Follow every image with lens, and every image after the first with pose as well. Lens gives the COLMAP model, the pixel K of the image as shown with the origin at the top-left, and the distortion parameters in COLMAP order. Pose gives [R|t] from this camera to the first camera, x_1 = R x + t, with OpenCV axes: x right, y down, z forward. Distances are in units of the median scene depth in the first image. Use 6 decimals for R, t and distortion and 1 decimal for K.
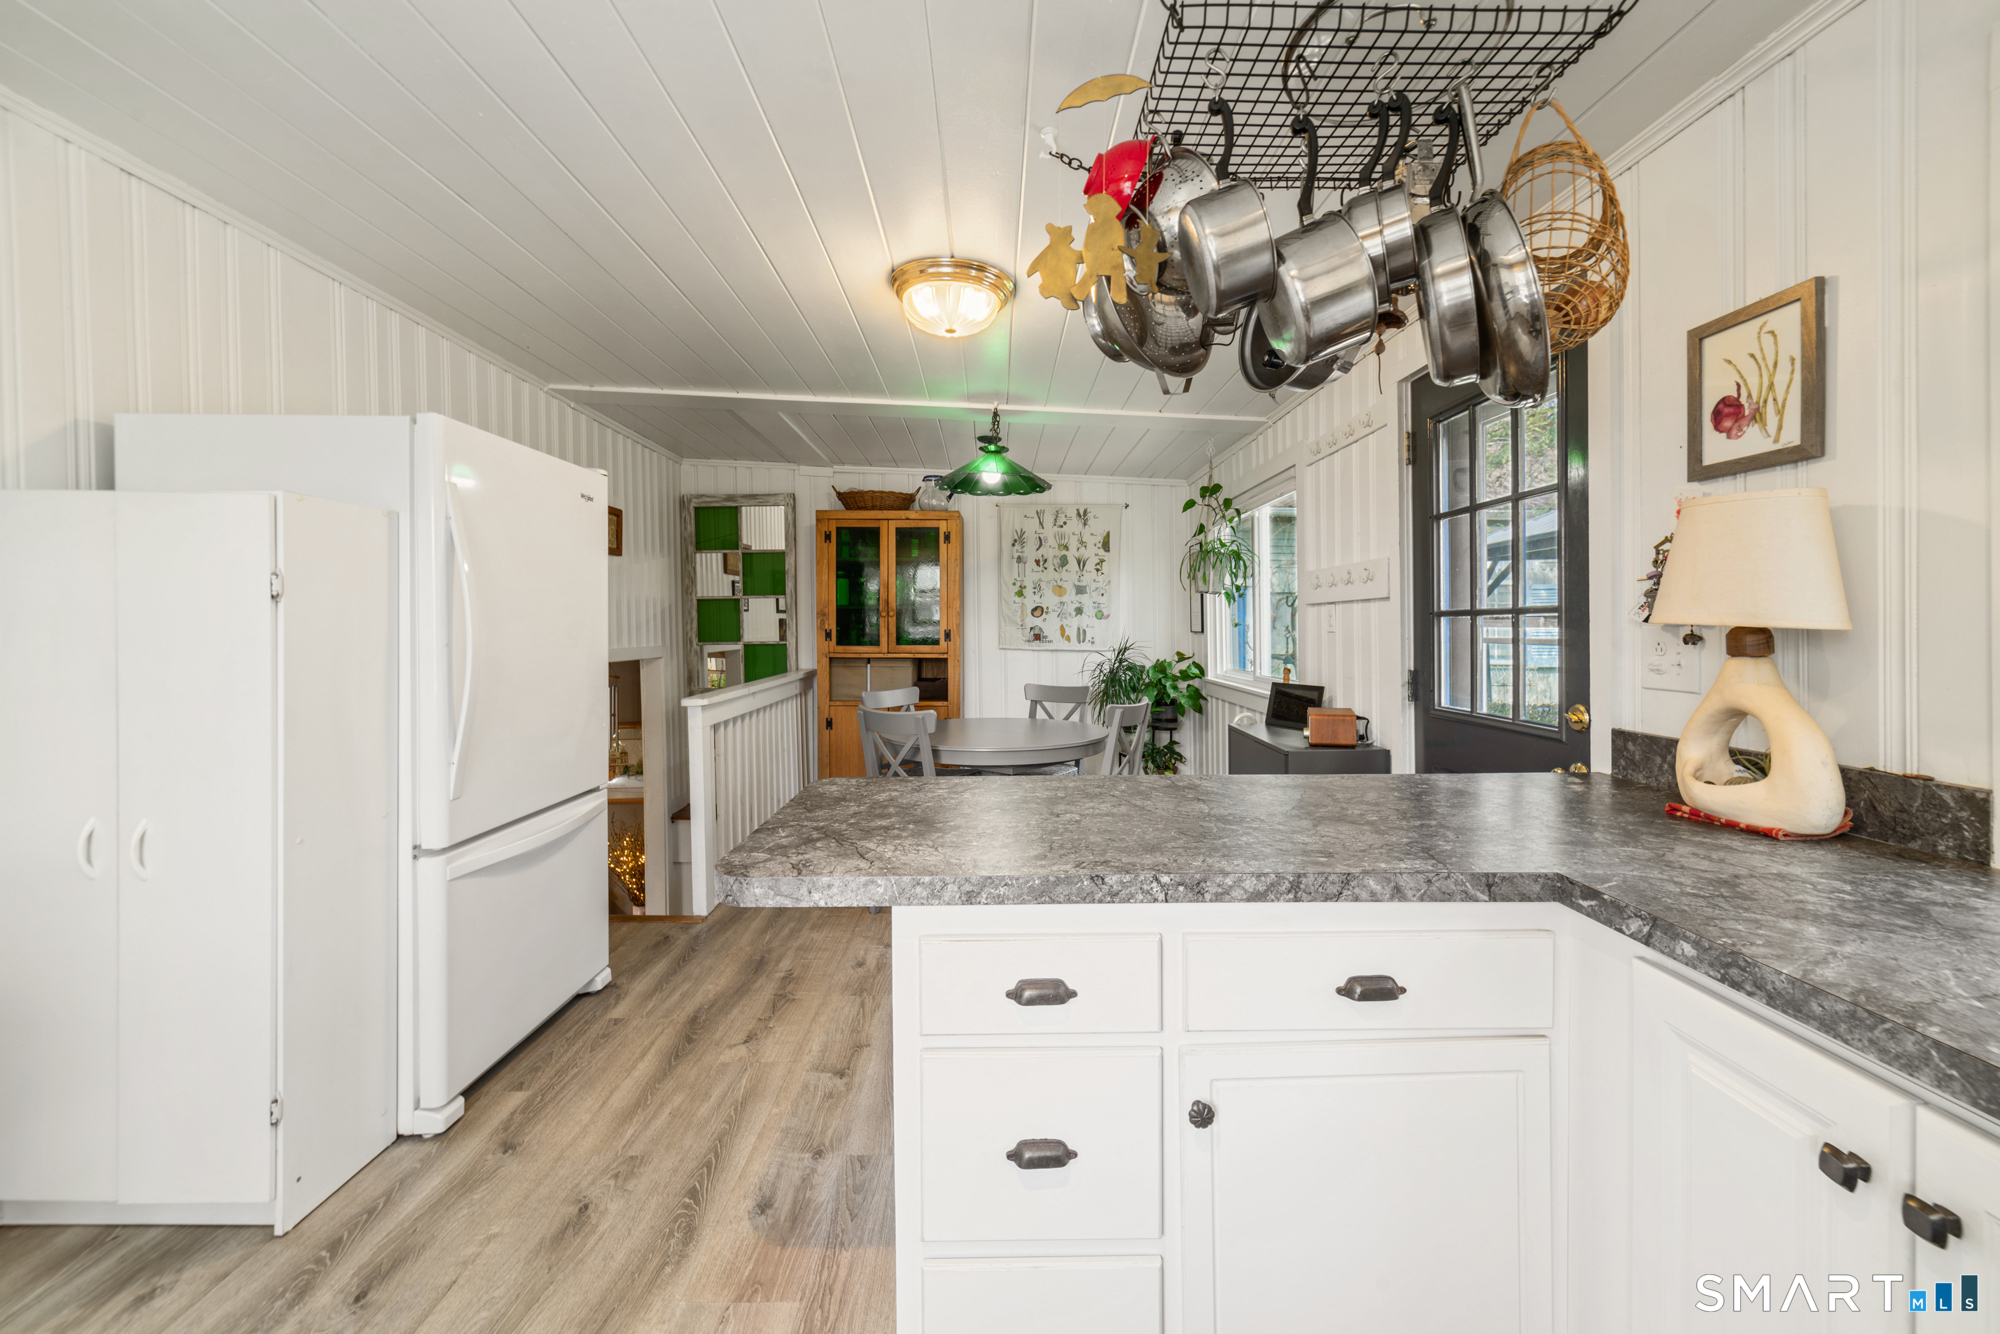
lens RADIAL K [[785.7, 0, 998.0], [0, 785.7, 640.2], [0, 0, 1]] dist [-0.001126, 0.000333]
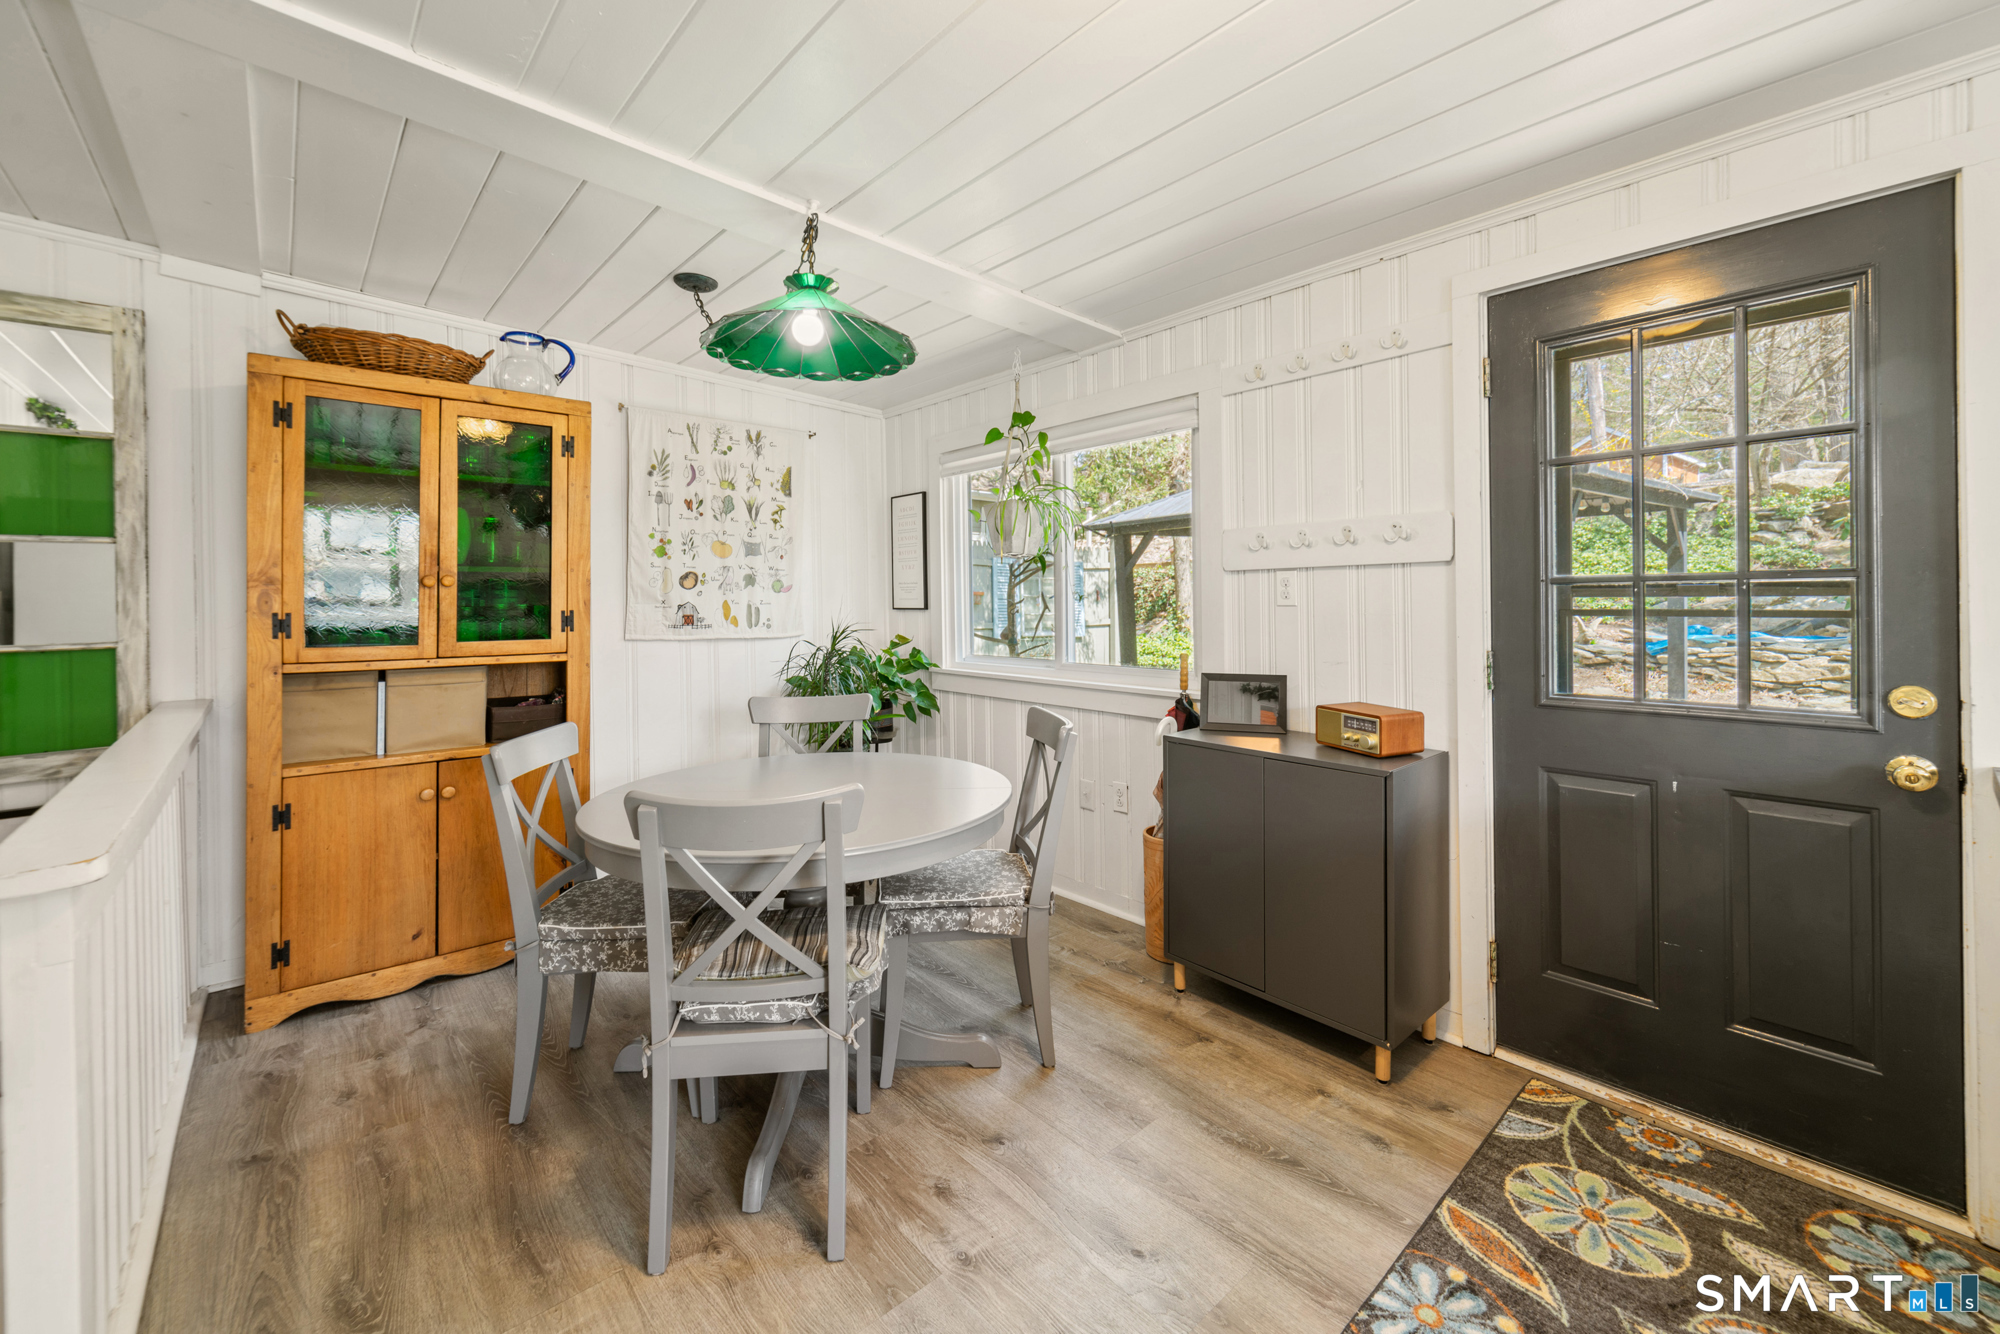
lens RADIAL K [[812.1, 0, 1006.8], [0, 812.1, 592.0], [0, 0, 1]] dist [-0.000195, 0.000286]
pose [[0.755905, -0.000457, 0.654681, -0.501642], [0.020411, 0.999530, -0.022870, -0.017439], [-0.654363, 0.030650, 0.755559, 0.872456]]
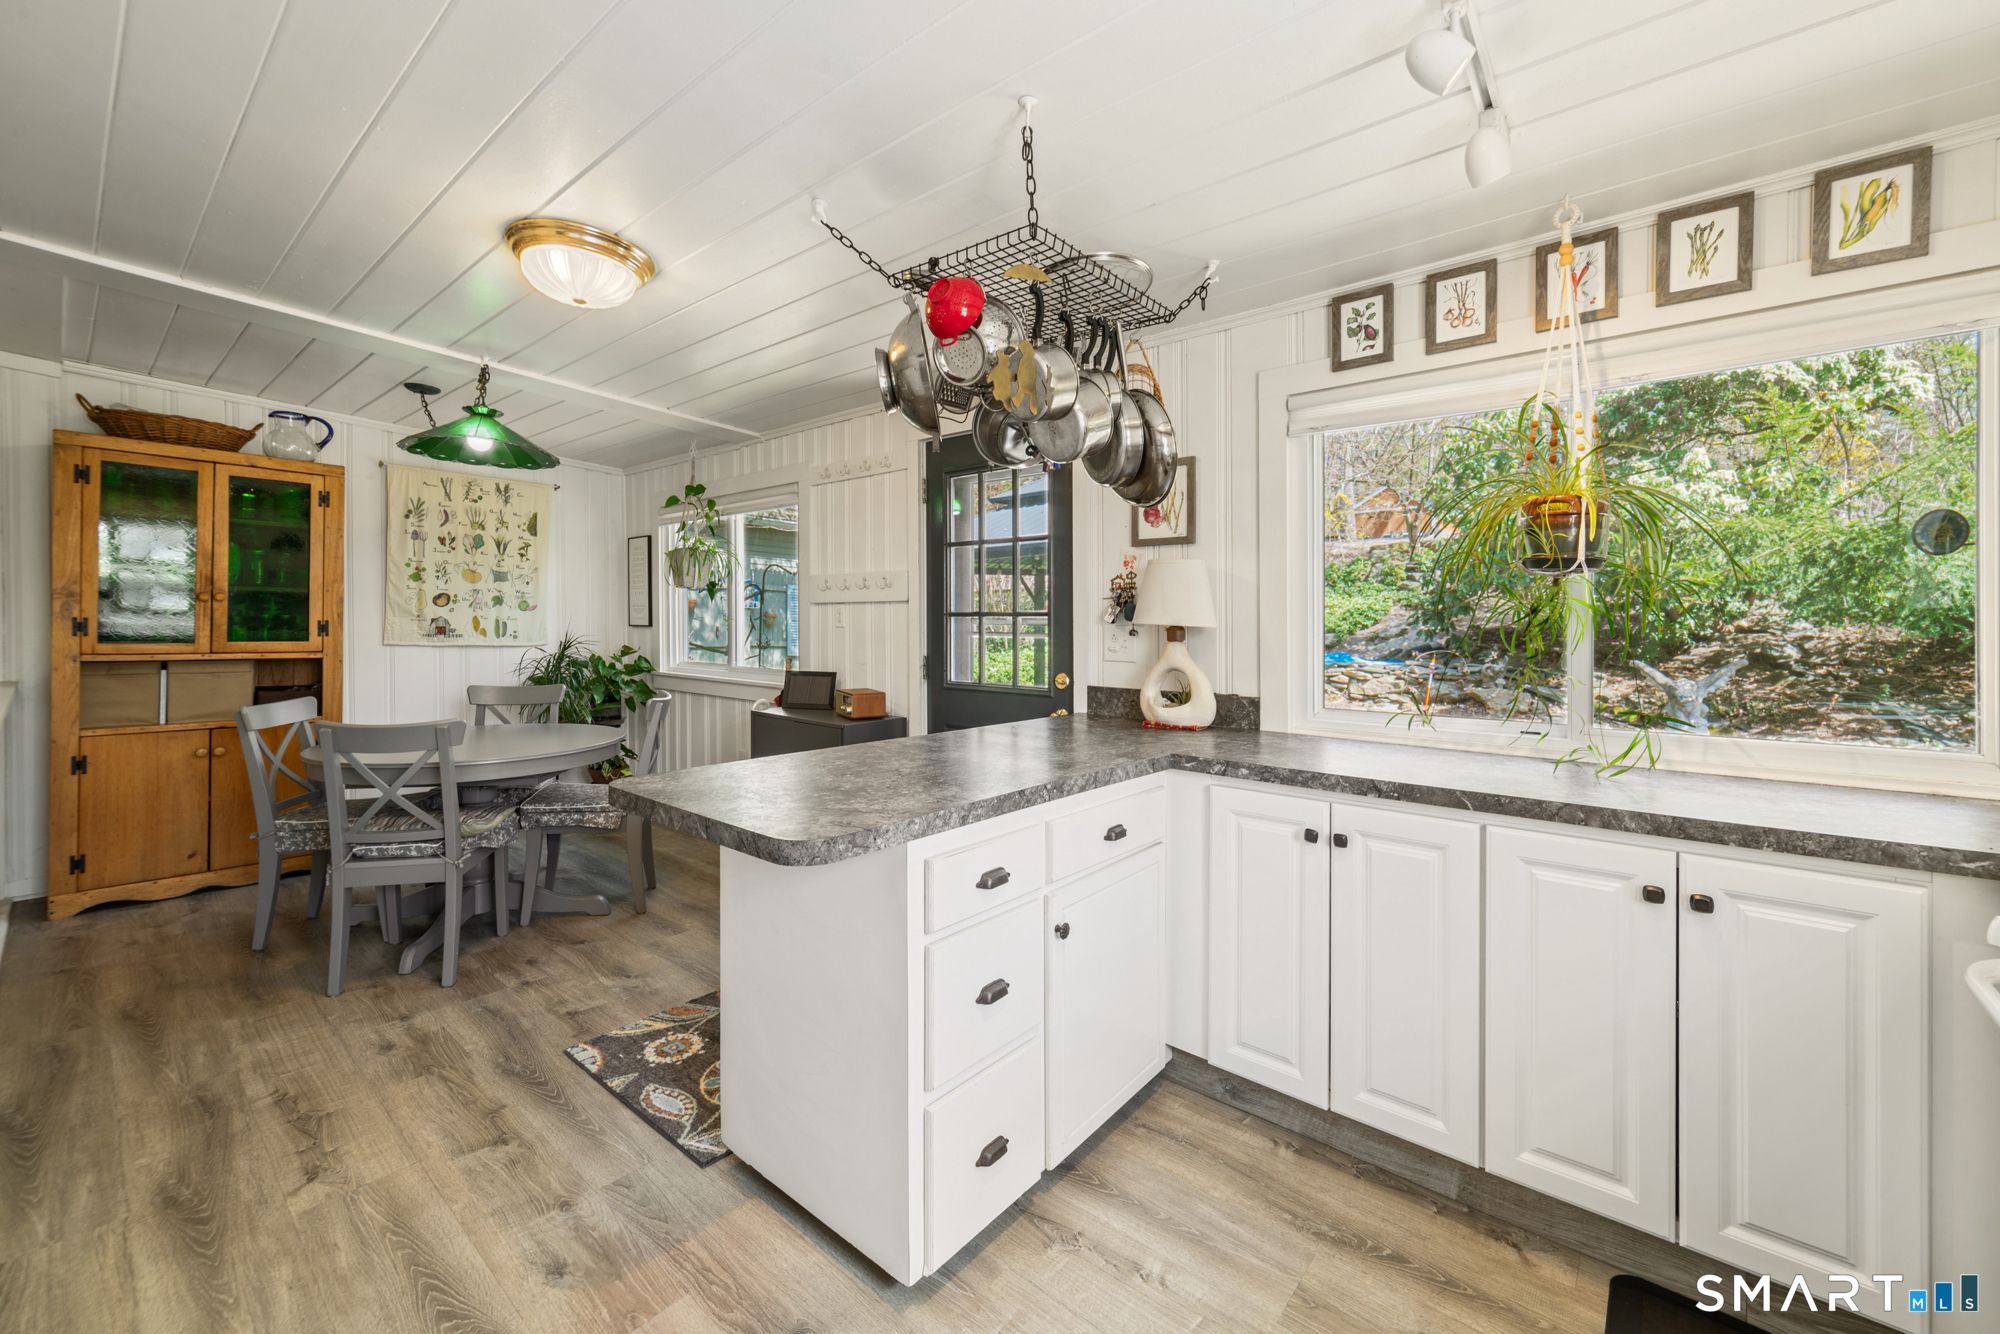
lens RADIAL K [[790.8, 0, 1003.5], [0, 790.8, 628.1], [0, 0, 1]] dist [-0.000148, 0.000212]
pose [[0.651079, 0.003408, 0.759002, -0.523579], [0.001983, 0.999979, -0.006191, -0.000938], [-0.759007, 0.005536, 0.651058, 0.021539]]
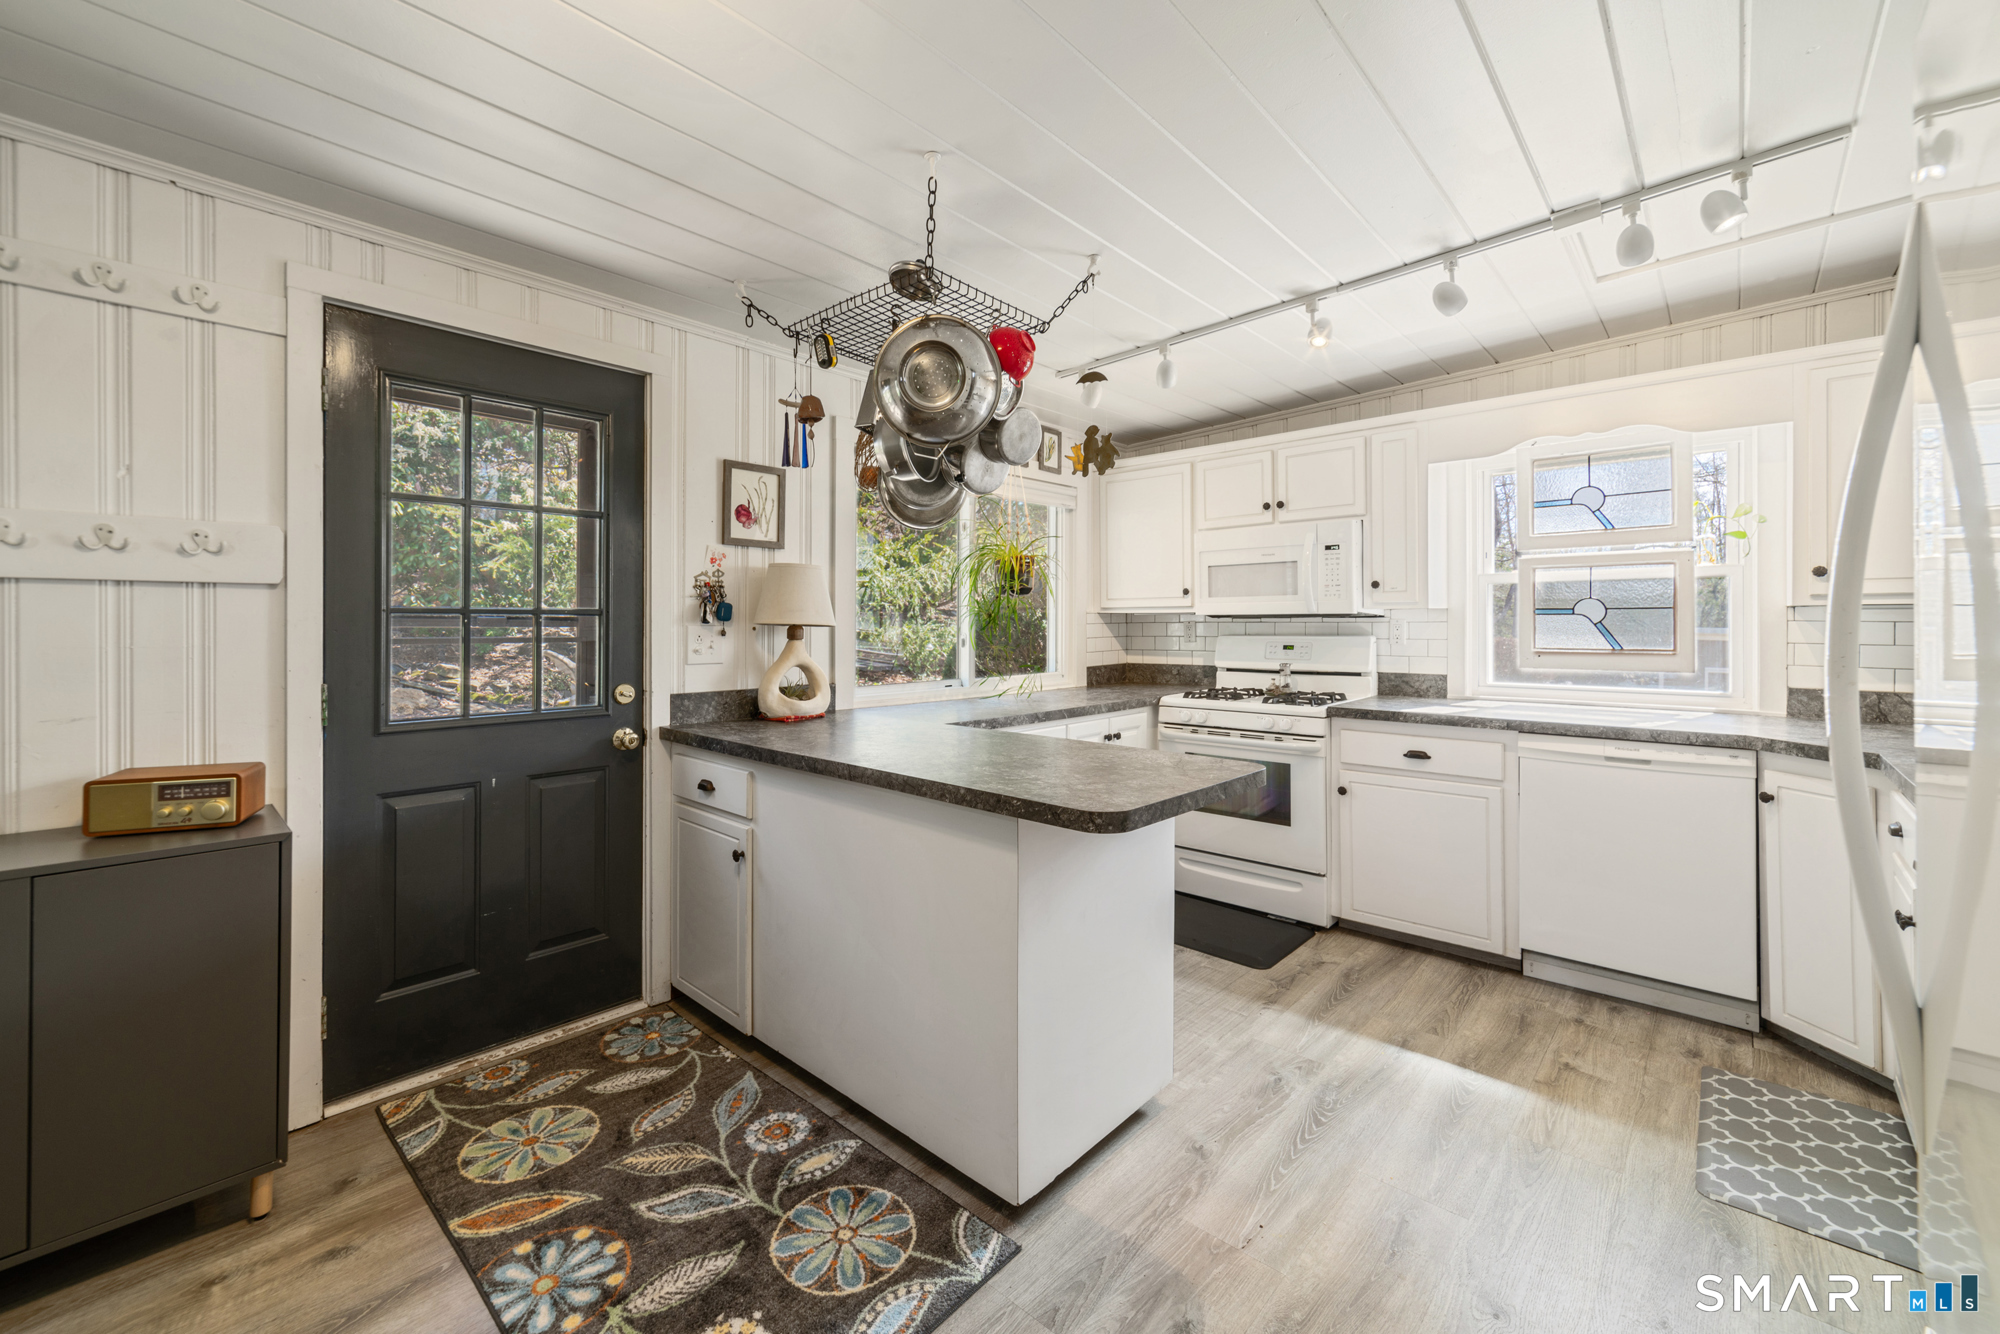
lens RADIAL K [[821.0, 0, 976.1], [0, 821.0, 625.3], [0, 0, 1]] dist [0.007518, 0.000203]
pose [[-0.723369, -0.001022, 0.690461, -0.593904], [0.011370, 0.999846, 0.013392, -0.027454], [-0.690368, 0.017538, -0.723246, 1.432710]]
